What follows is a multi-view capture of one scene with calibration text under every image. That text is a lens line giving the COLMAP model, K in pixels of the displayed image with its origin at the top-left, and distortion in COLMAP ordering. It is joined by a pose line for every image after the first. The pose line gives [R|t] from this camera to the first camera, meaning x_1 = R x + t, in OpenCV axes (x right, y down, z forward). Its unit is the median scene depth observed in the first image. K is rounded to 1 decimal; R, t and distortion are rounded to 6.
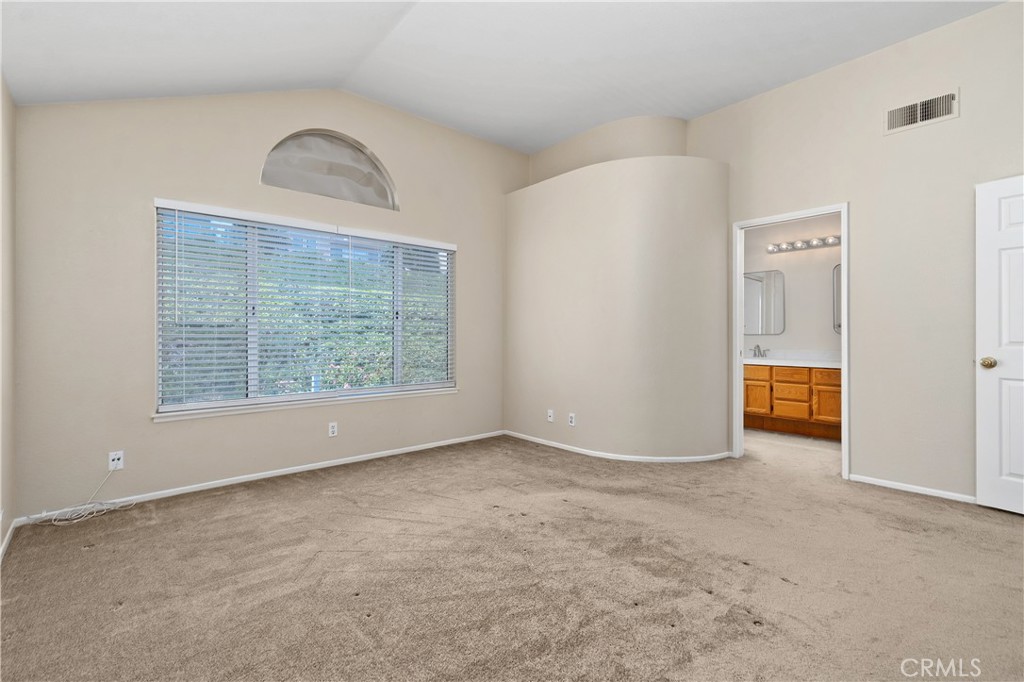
lens RADIAL K [[457.3, 0, 512.0], [0, 457.3, 341.0], [0, 0, 1]] dist [-0.001144, -0.000411]
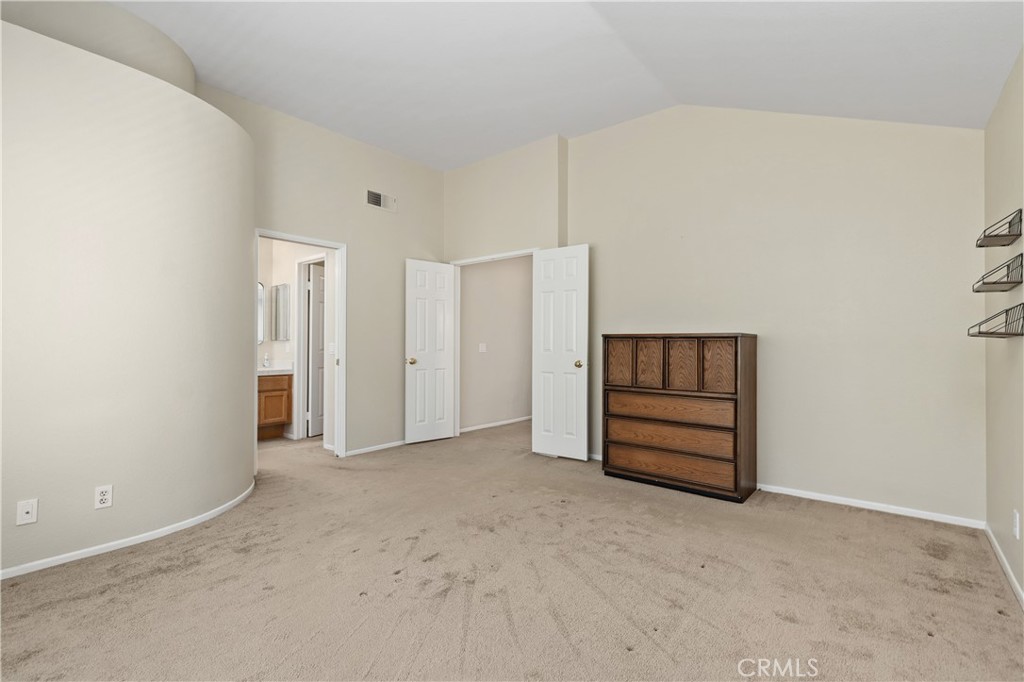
lens RADIAL K [[466.4, 0, 510.9], [0, 466.4, 340.6], [0, 0, 1]] dist [0.010397, -0.000883]
pose [[-0.157737, 0.003995, 0.987473, -0.712514], [0.005360, 0.999981, -0.003190, -0.022302], [-0.987467, 0.004789, -0.157756, 0.803178]]
